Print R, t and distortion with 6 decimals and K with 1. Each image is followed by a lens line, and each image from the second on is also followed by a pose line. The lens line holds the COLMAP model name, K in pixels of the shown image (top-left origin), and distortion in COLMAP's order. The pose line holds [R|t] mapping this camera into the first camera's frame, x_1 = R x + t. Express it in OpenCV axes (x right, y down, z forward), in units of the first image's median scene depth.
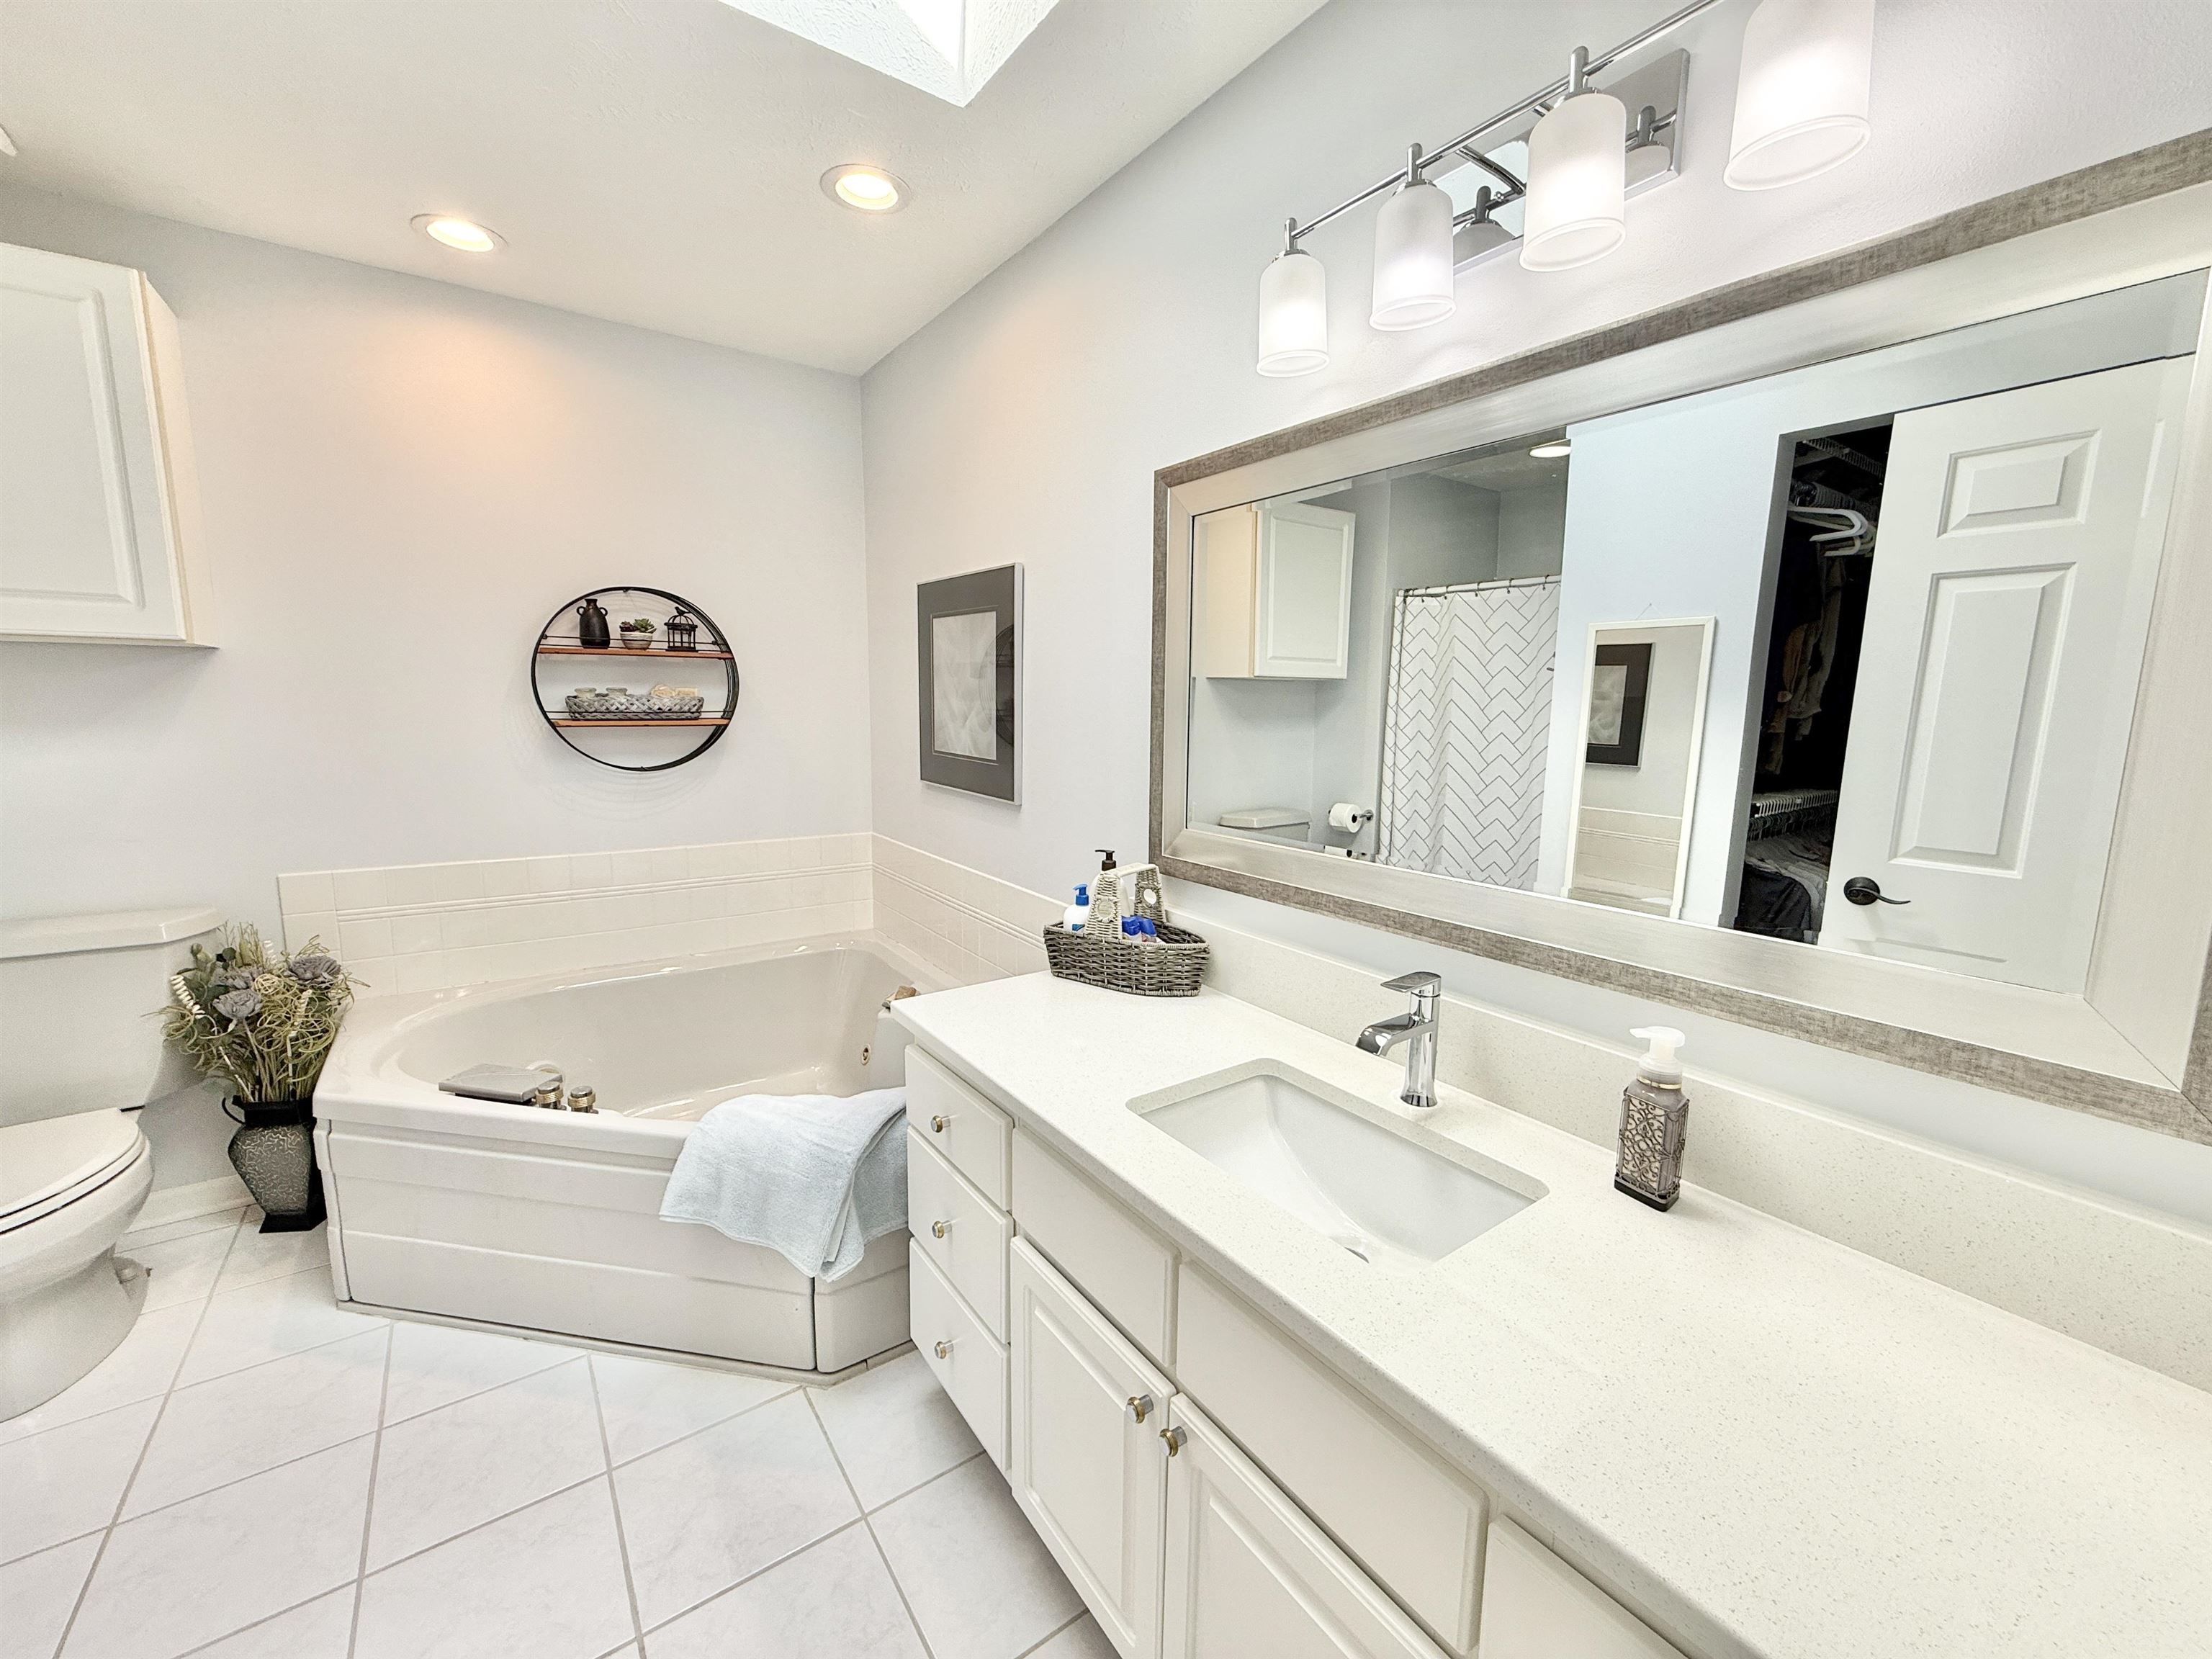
lens RADIAL K [[882.1, 0, 1105.6], [0, 882.1, 828.2], [0, 0, 1]] dist [0.003495, -0.000759]
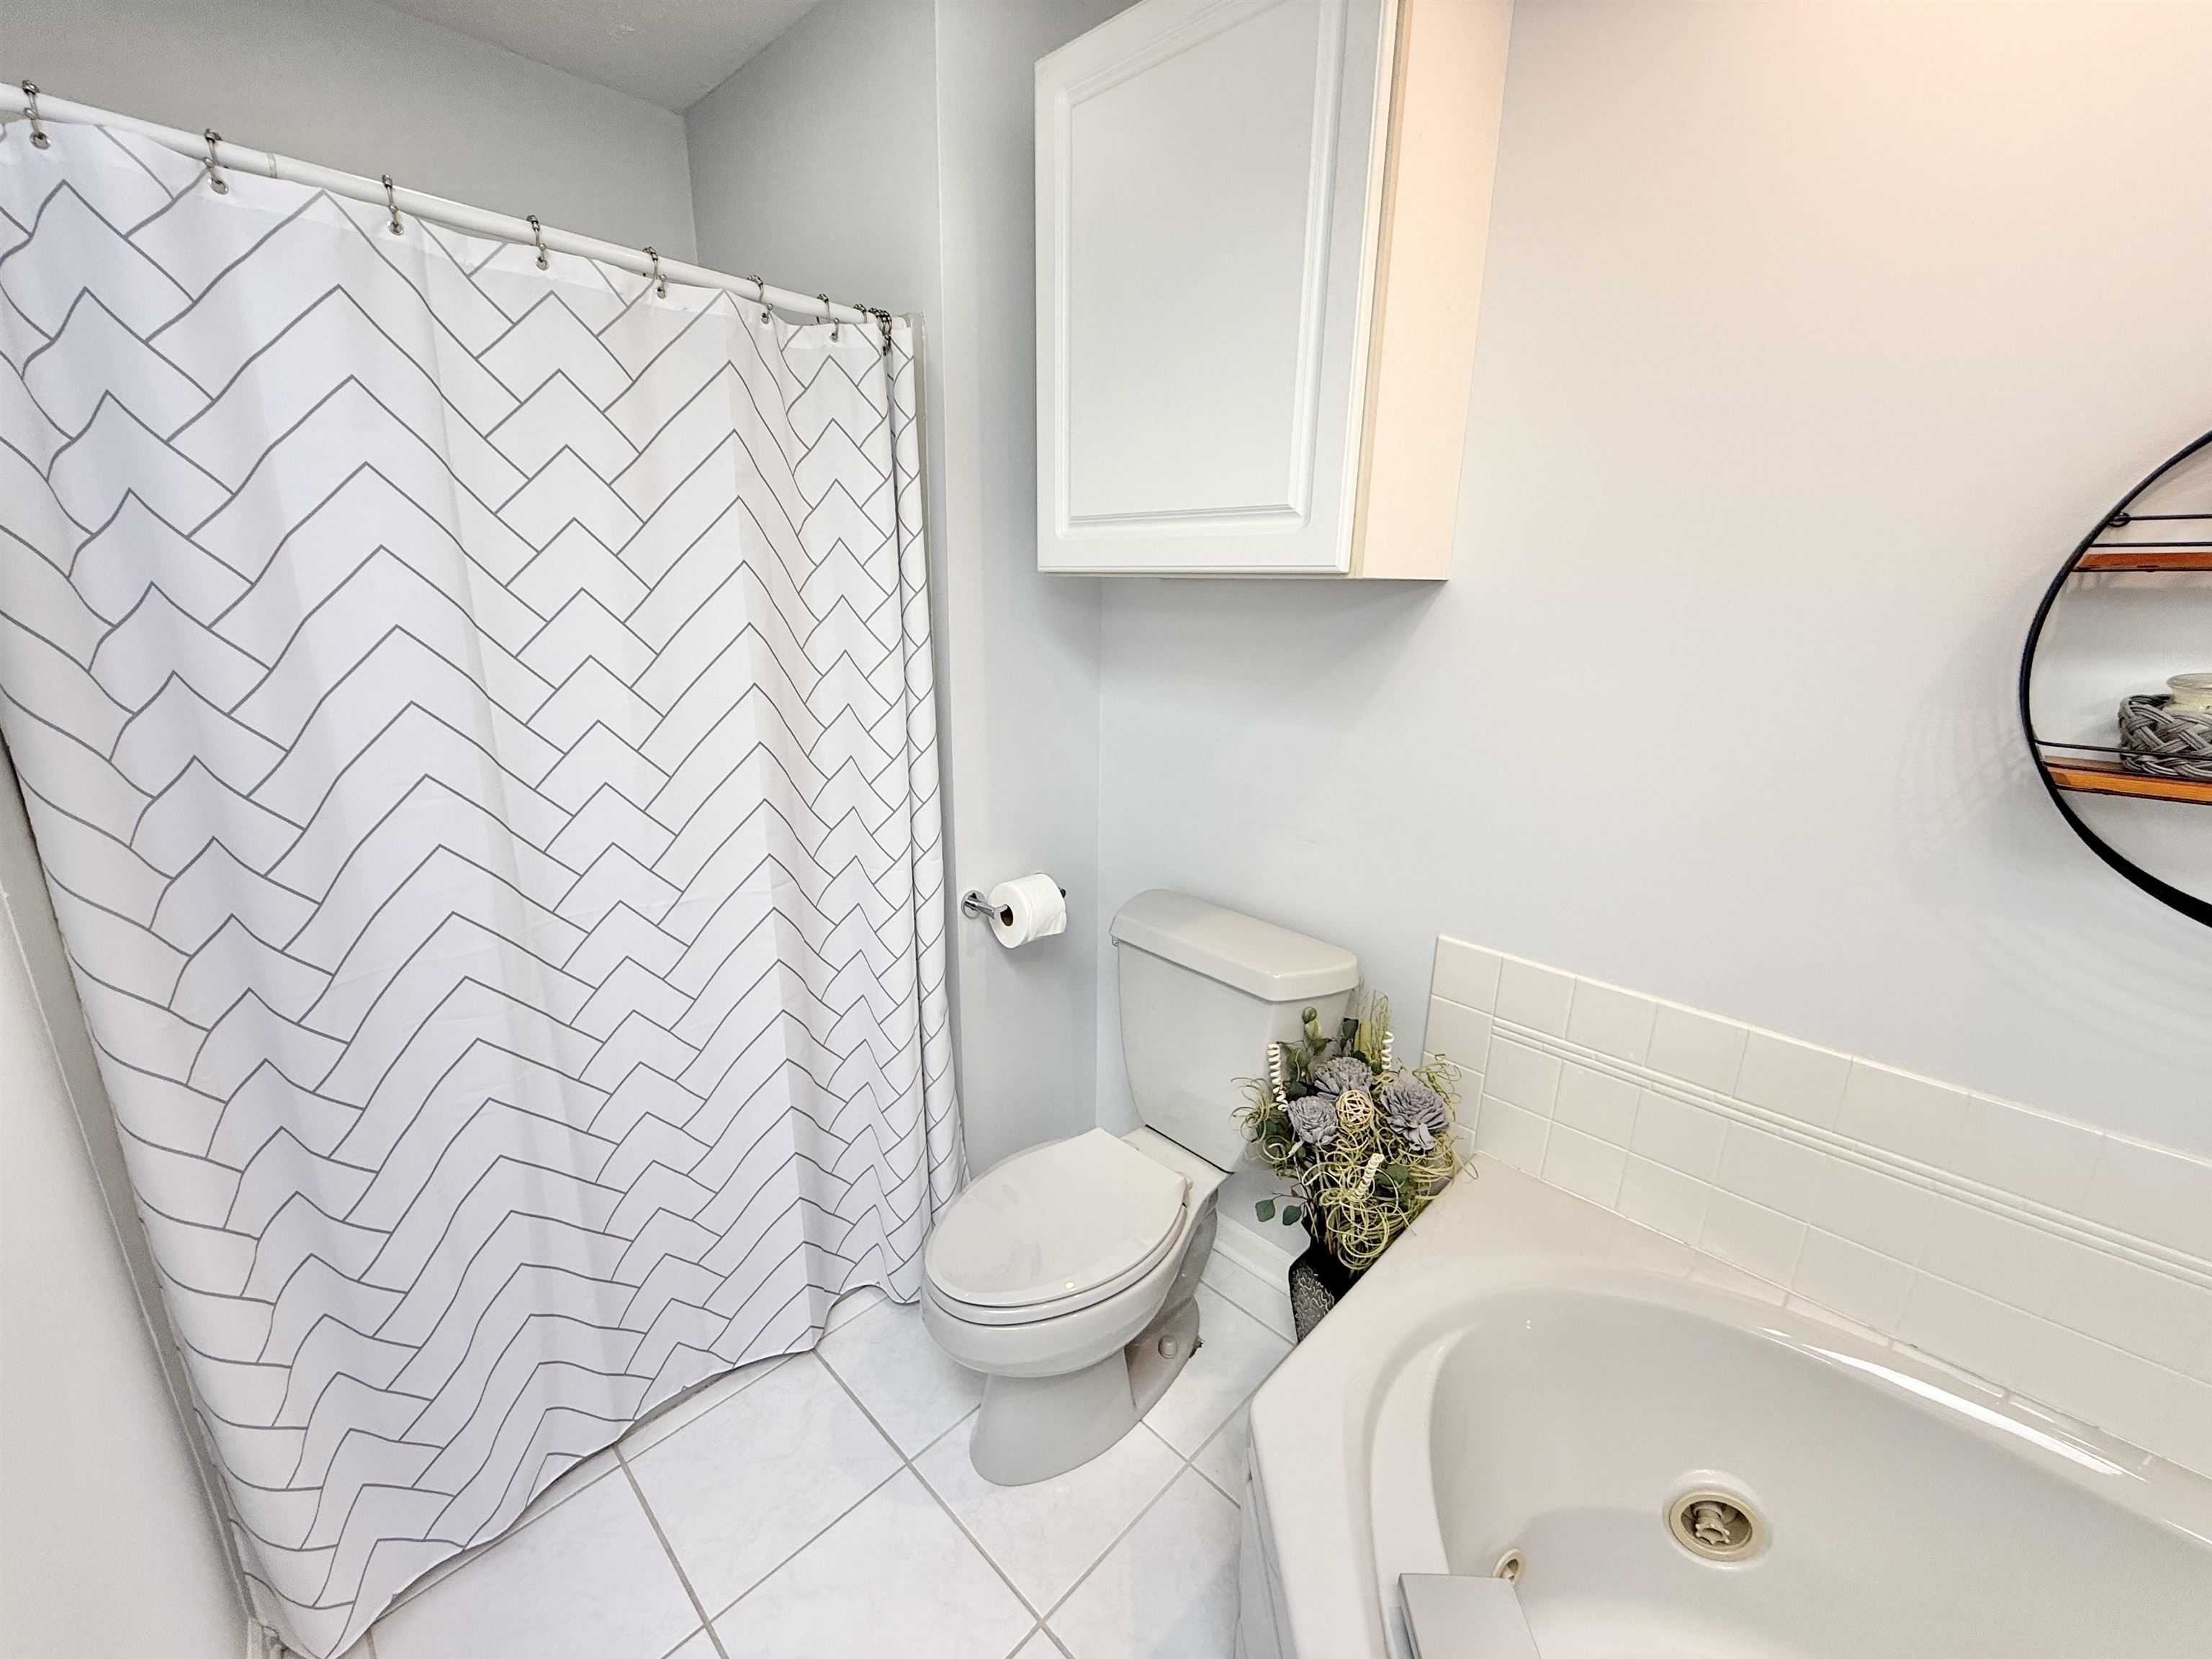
lens RADIAL K [[882.1, 0, 1104.2], [0, 882.1, 820.8], [0, 0, 1]] dist [0.003495, -0.000759]
pose [[0.157242, 0.248379, -0.955815, -0.416179], [-0.152621, 0.962339, 0.224966, -0.149067], [0.975696, 0.110503, 0.189228, 0.690270]]
